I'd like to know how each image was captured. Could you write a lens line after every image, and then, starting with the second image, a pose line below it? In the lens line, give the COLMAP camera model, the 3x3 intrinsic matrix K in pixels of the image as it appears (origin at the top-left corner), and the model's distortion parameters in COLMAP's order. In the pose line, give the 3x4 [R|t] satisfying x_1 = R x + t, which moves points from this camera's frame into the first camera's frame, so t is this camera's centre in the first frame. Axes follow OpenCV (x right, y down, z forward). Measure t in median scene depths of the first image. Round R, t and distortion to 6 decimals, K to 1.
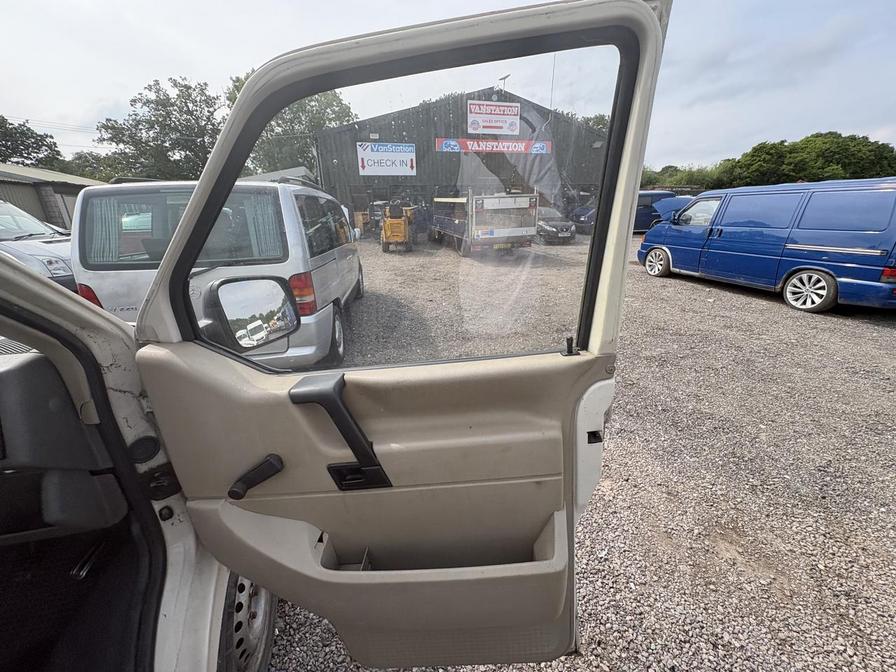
lens RADIAL K [[357.2, 0, 446.9], [0, 357.2, 338.7], [0, 0, 1]] dist [-0.001045, 0.000112]
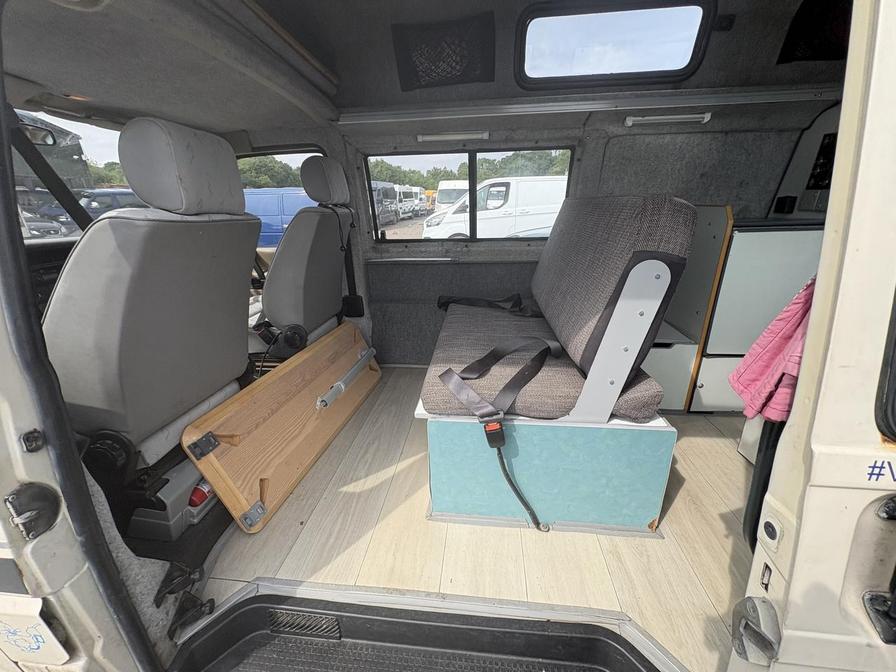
lens RADIAL K [[357.2, 0, 448.3], [0, 357.2, 336.2], [0, 0, 1]] dist [-0.001045, 0.000112]
pose [[0.346009, -0.317556, 0.882857, -0.142960], [0.326943, 0.922809, 0.203792, 0.044595], [-0.879424, 0.218130, 0.423123, -0.094860]]
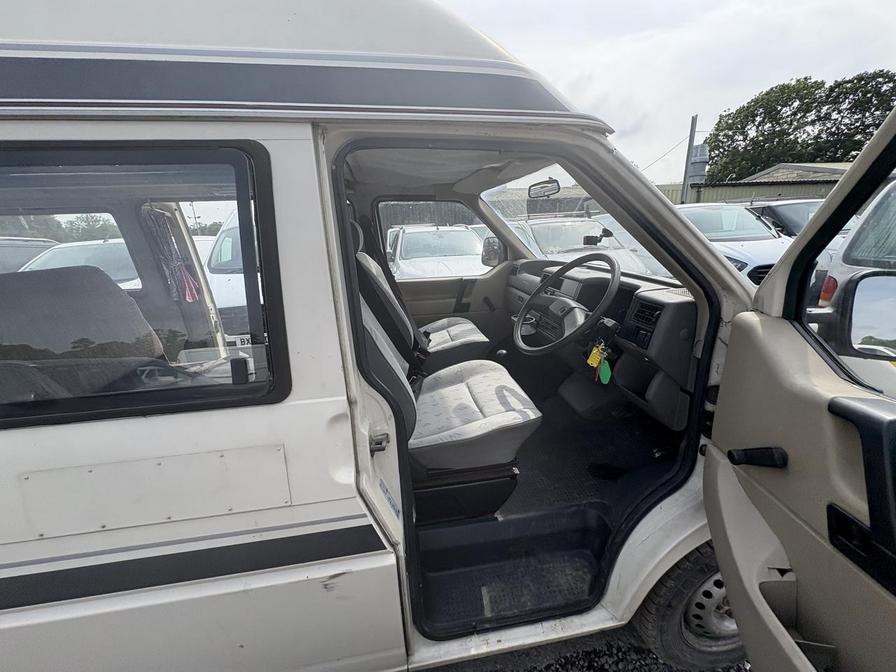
lens RADIAL K [[357.2, 0, 450.5], [0, 357.2, 340.0], [0, 0, 1]] dist [-0.001045, 0.000112]
pose [[-0.099132, 0.301023, -0.948450, 0.020606], [-0.292805, 0.902123, 0.316923, 0.000955], [0.951020, 0.309128, -0.001288, 0.003394]]
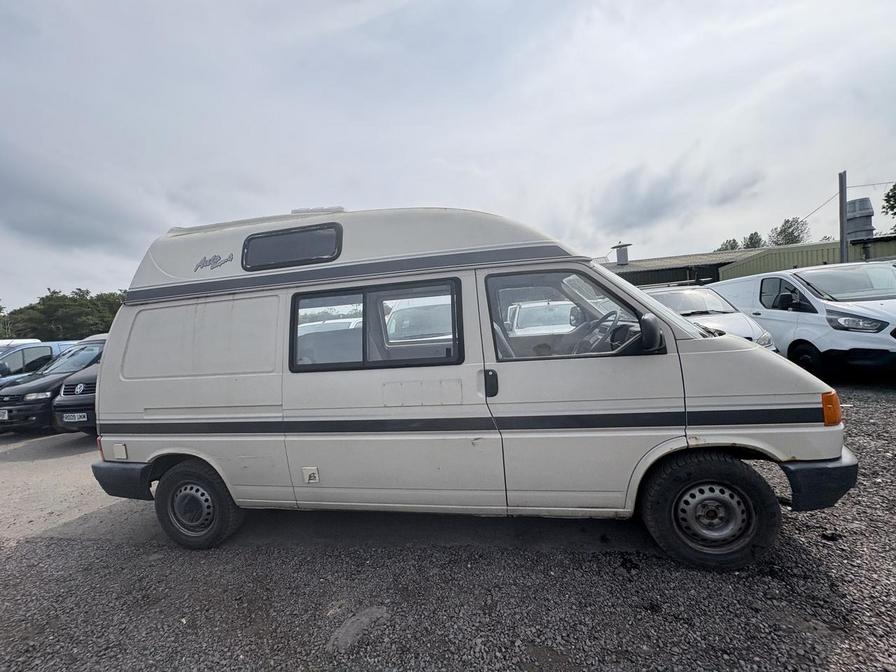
lens RADIAL K [[357.2, 0, 449.2], [0, 357.2, 334.3], [0, 0, 1]] dist [-0.001045, 0.000112]
pose [[-0.417603, 0.088617, -0.904298, 0.101079], [-0.220459, 0.955613, 0.195454, -0.005370], [0.881479, 0.280983, -0.379530, 0.027816]]
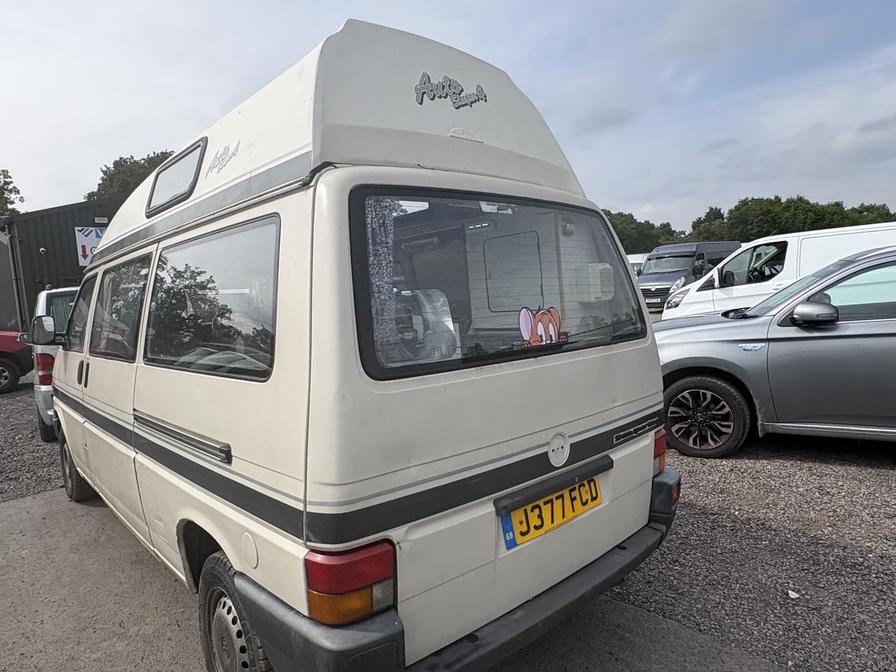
lens RADIAL K [[564.4, 0, 452.1], [0, 564.4, 327.8], [0, 0, 1]] dist [-0.003964, 0.009919]
pose [[0.883638, -0.074825, 0.462153, -0.107368], [0.207240, 0.947678, -0.242811, 0.113687], [-0.419804, 0.310333, 0.852912, -0.296775]]
